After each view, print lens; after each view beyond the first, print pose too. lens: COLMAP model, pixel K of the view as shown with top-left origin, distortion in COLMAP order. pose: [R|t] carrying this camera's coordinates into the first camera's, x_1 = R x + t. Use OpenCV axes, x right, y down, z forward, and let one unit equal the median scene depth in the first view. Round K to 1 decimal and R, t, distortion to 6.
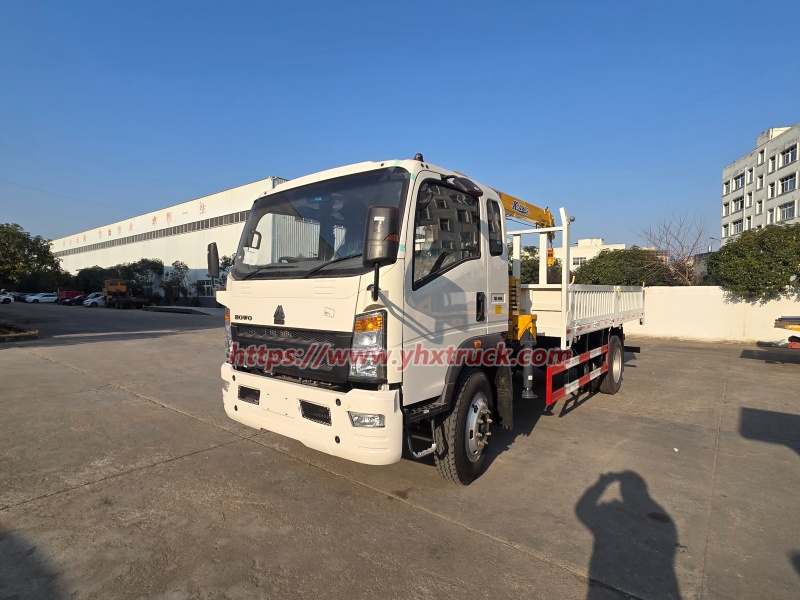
lens RADIAL K [[425.7, 0, 402.8], [0, 425.7, 299.8], [0, 0, 1]] dist [0.008840, 0.007835]
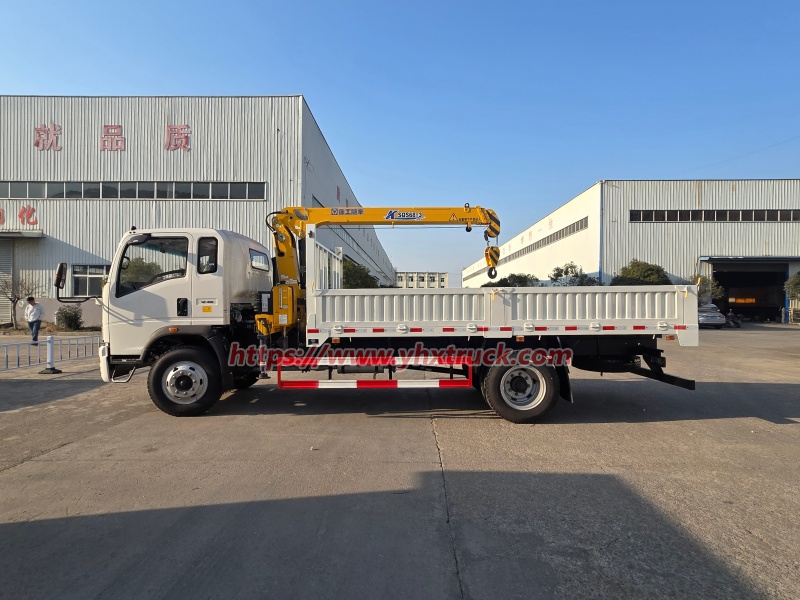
lens RADIAL K [[425.7, 0, 395.2], [0, 425.7, 297.0], [0, 0, 1]] dist [0.008840, 0.007835]
pose [[0.613232, -0.018507, -0.789686, 1.879035], [-0.006170, 0.999583, -0.028217, 0.018556], [0.789879, 0.022176, 0.612862, 0.625743]]
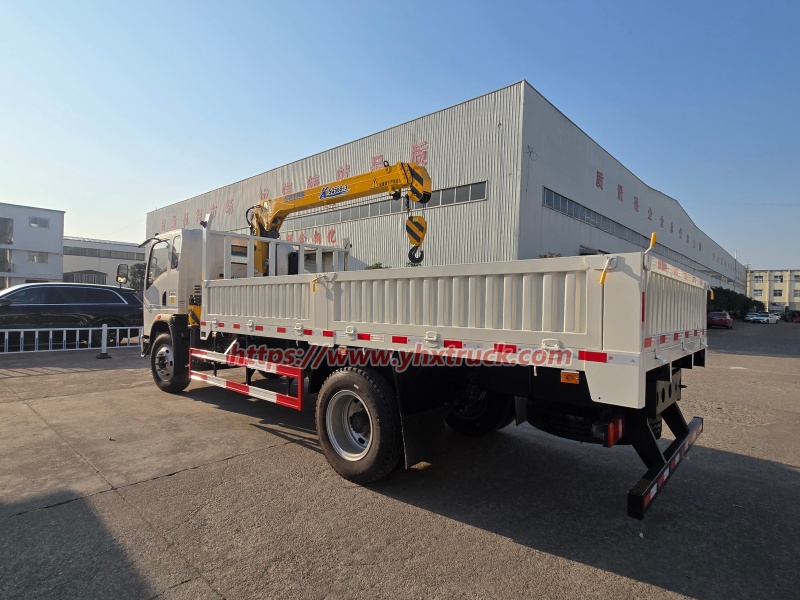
lens RADIAL K [[425.7, 0, 398.5], [0, 425.7, 299.7], [0, 0, 1]] dist [0.008840, 0.007835]
pose [[-0.051248, -0.017425, -0.998534, 1.946341], [-0.037530, 0.999175, -0.015510, 0.014115], [0.997981, 0.036680, -0.051860, 2.066947]]
